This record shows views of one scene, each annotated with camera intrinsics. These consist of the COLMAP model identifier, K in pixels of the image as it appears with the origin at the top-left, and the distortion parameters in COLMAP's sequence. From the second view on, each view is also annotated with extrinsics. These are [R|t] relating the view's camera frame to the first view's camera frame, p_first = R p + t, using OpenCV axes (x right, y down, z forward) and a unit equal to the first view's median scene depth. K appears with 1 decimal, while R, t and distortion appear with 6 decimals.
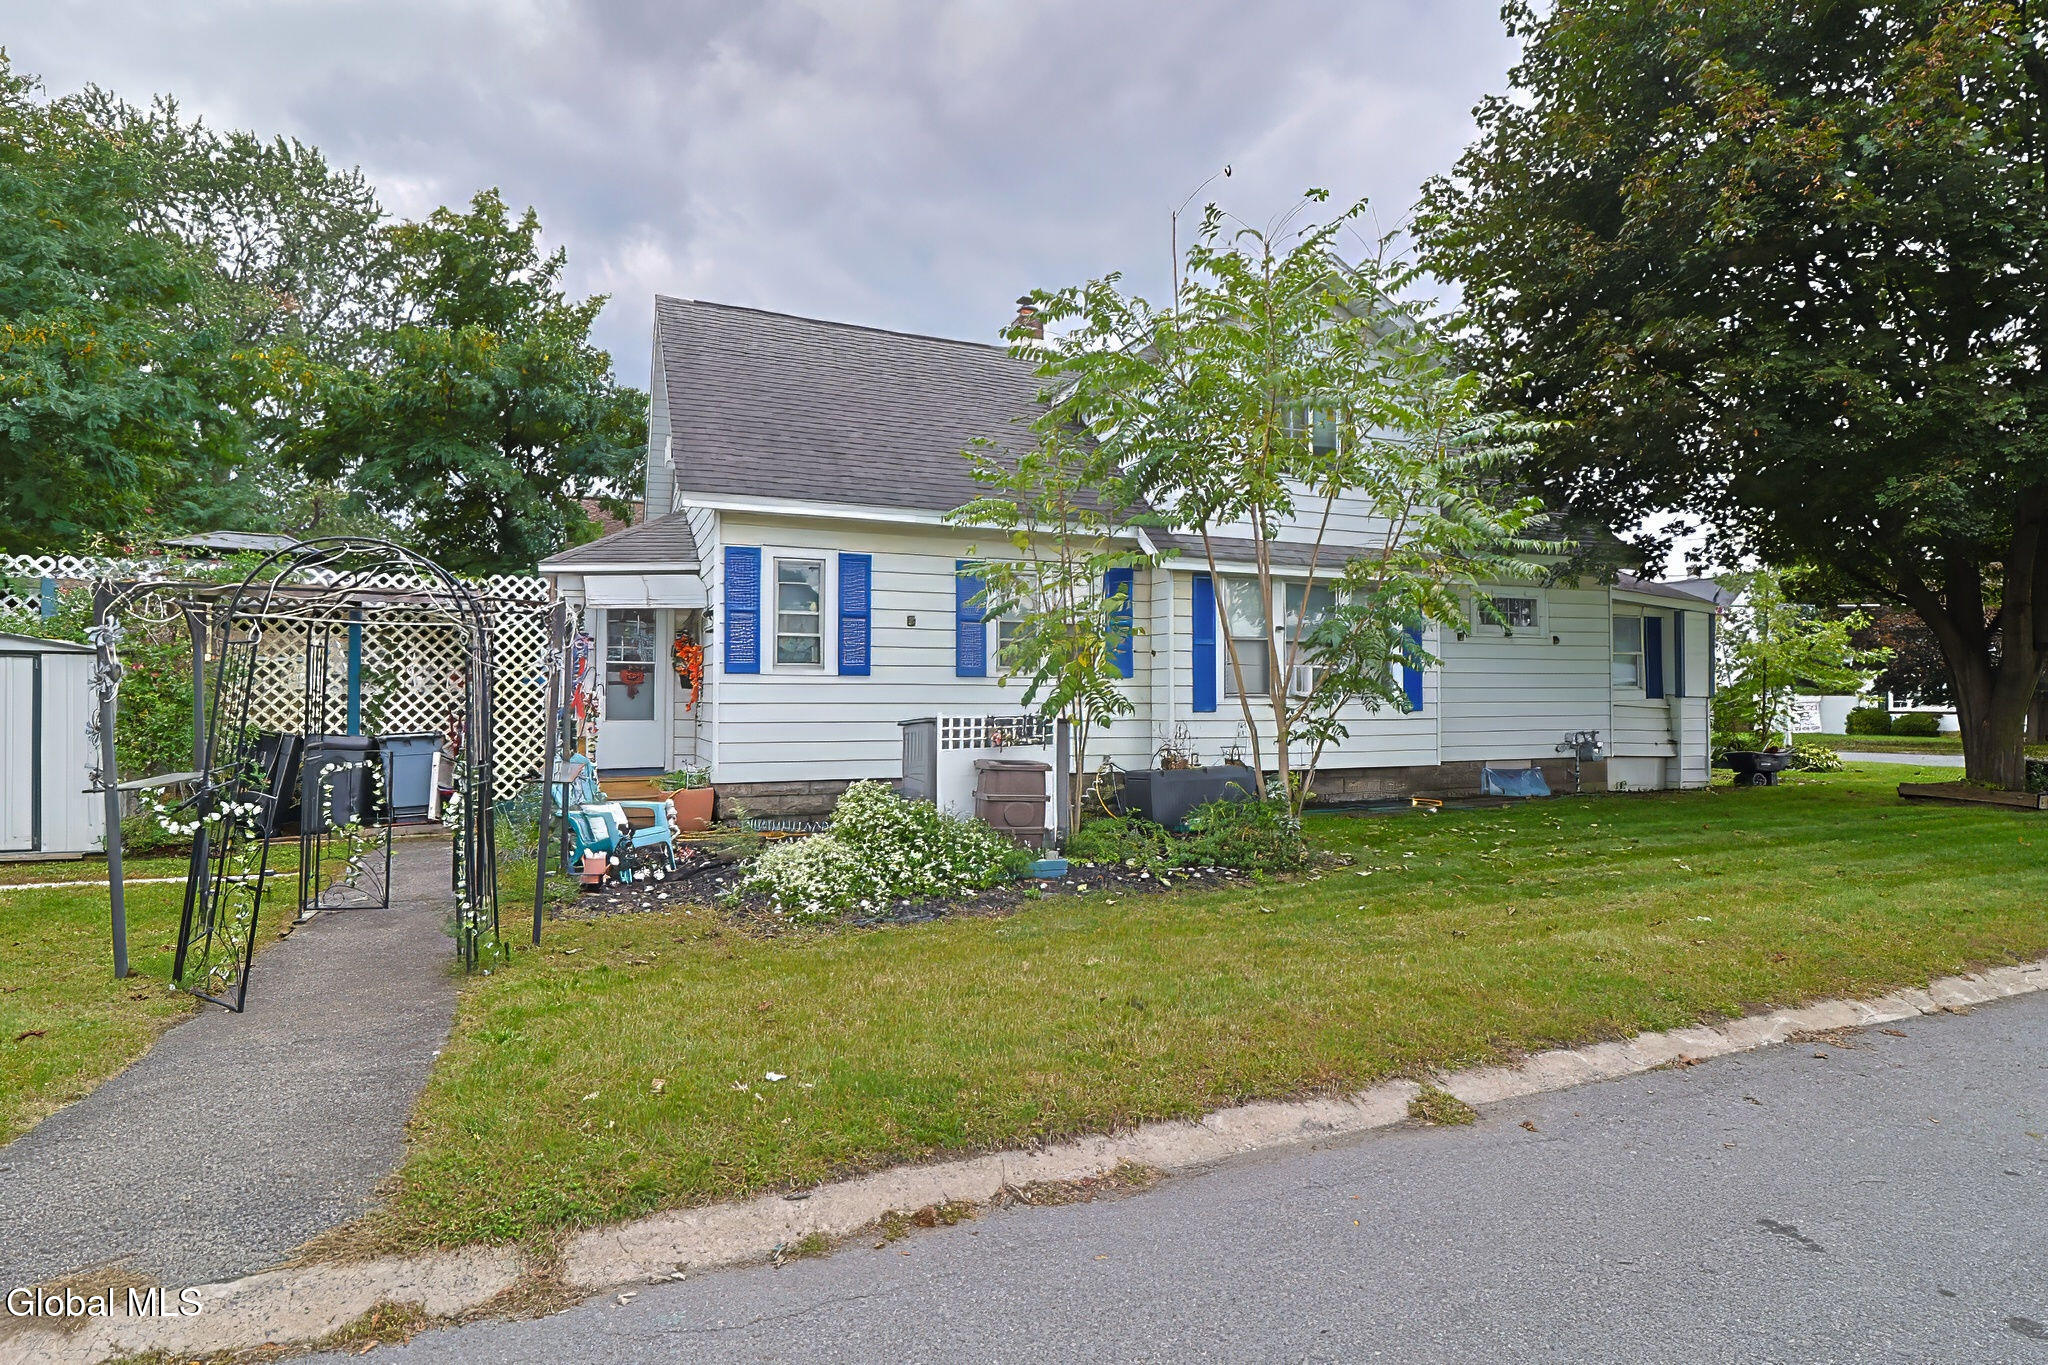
lens RADIAL K [[993.4, 0, 1024.0], [0, 993.4, 682.5], [0, 0, 1]] dist [0.001274, 0.000309]
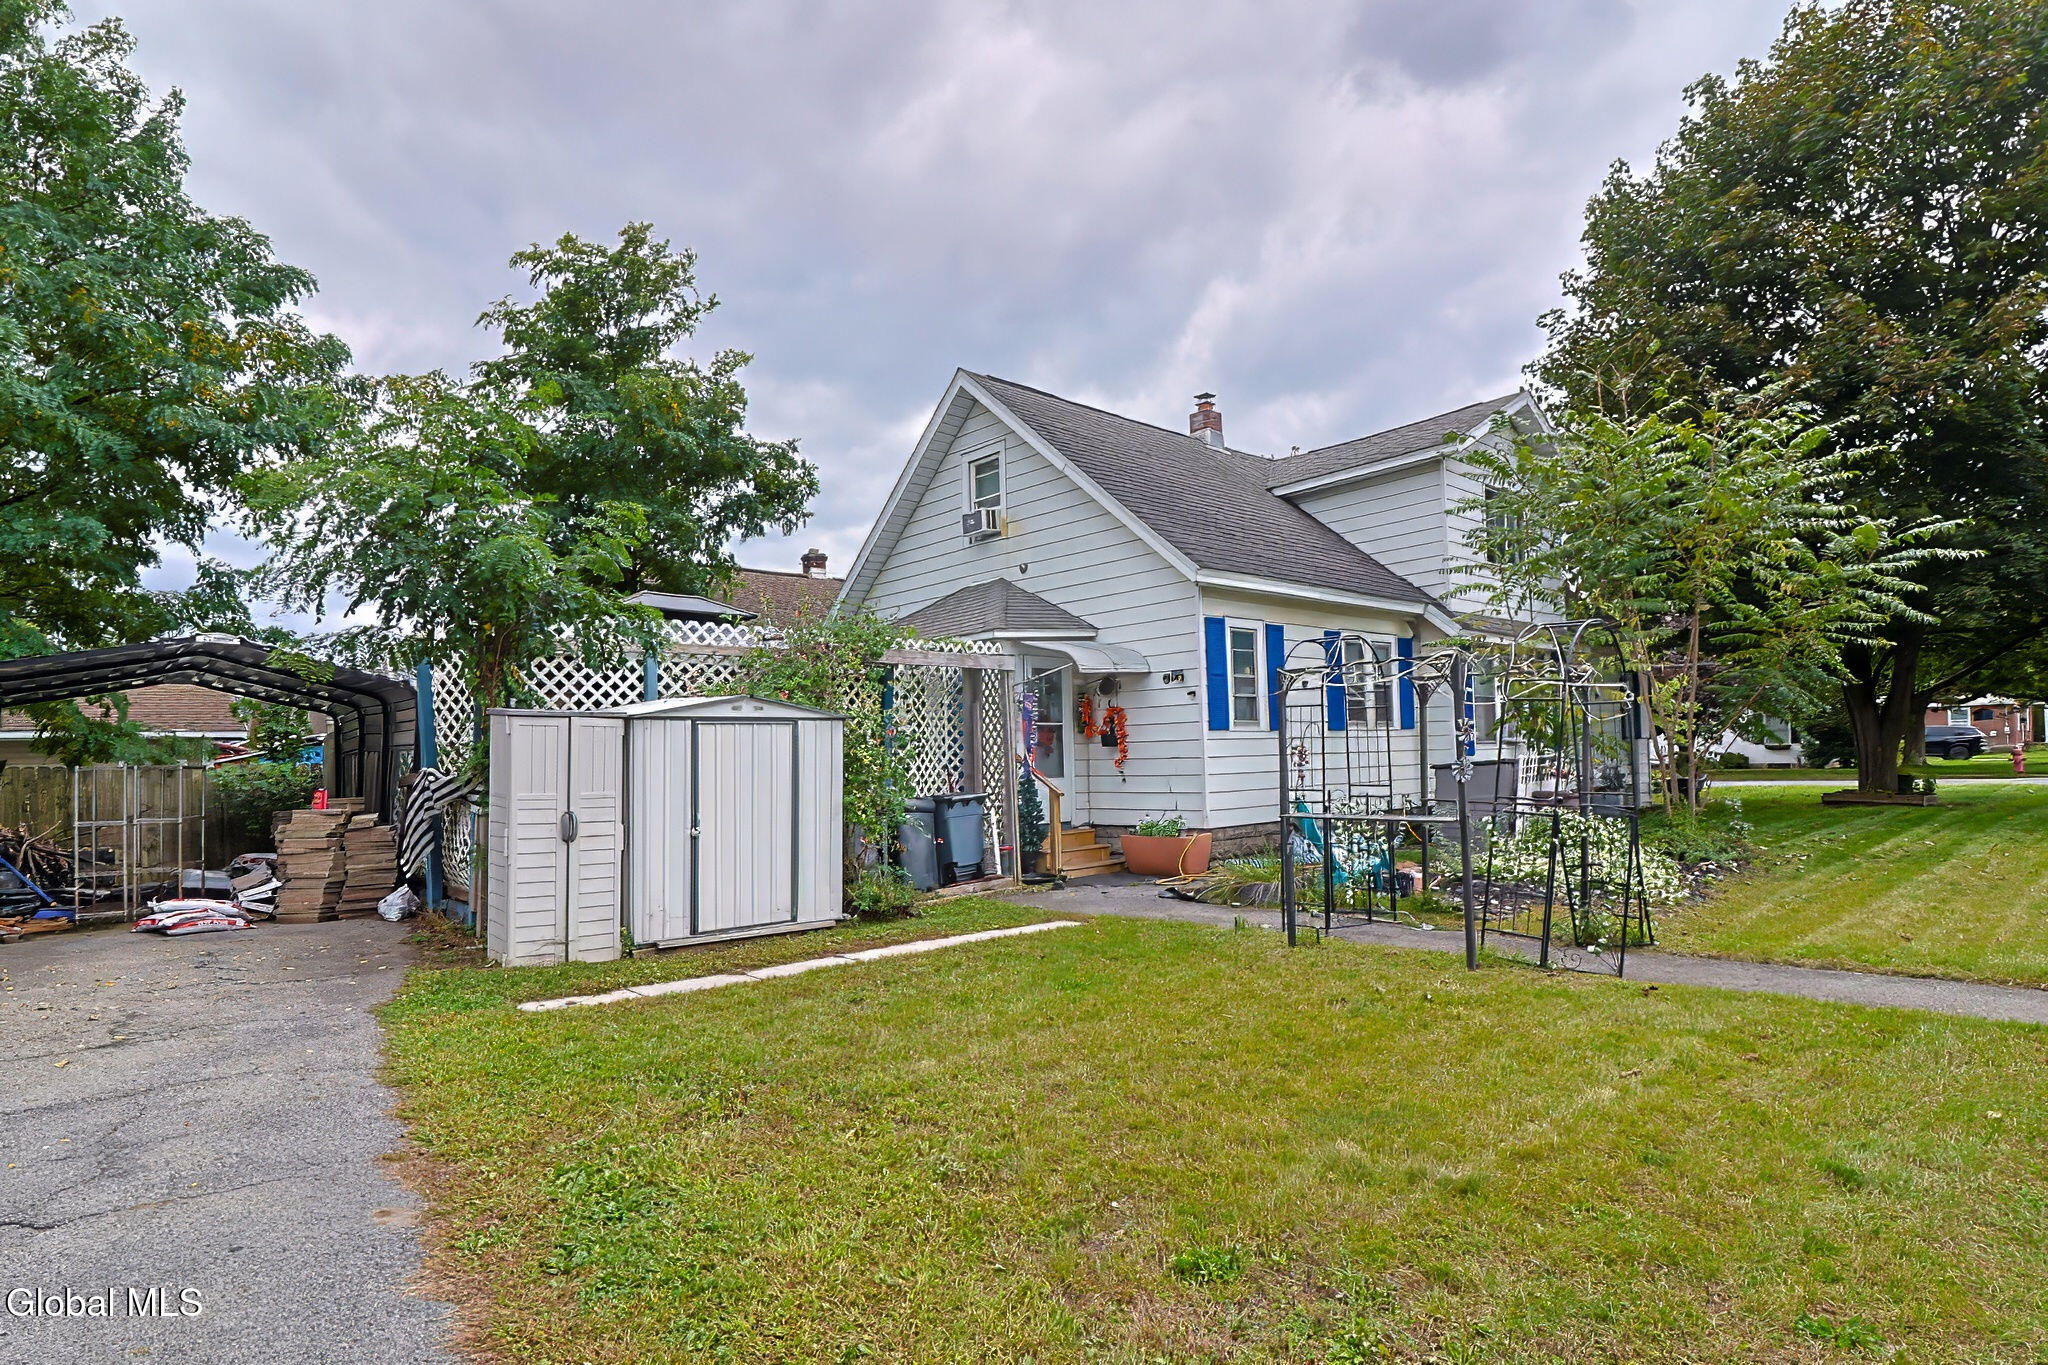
lens RADIAL K [[1047.2, 0, 1024.0], [0, 1047.2, 682.5], [0, 0, 1]] dist [-0.000019, 0.000027]
pose [[0.942062, -0.004409, 0.335411, -0.871882], [0.025305, 0.997998, -0.057955, 0.000604], [-0.334484, 0.063084, 0.940288, -0.039124]]
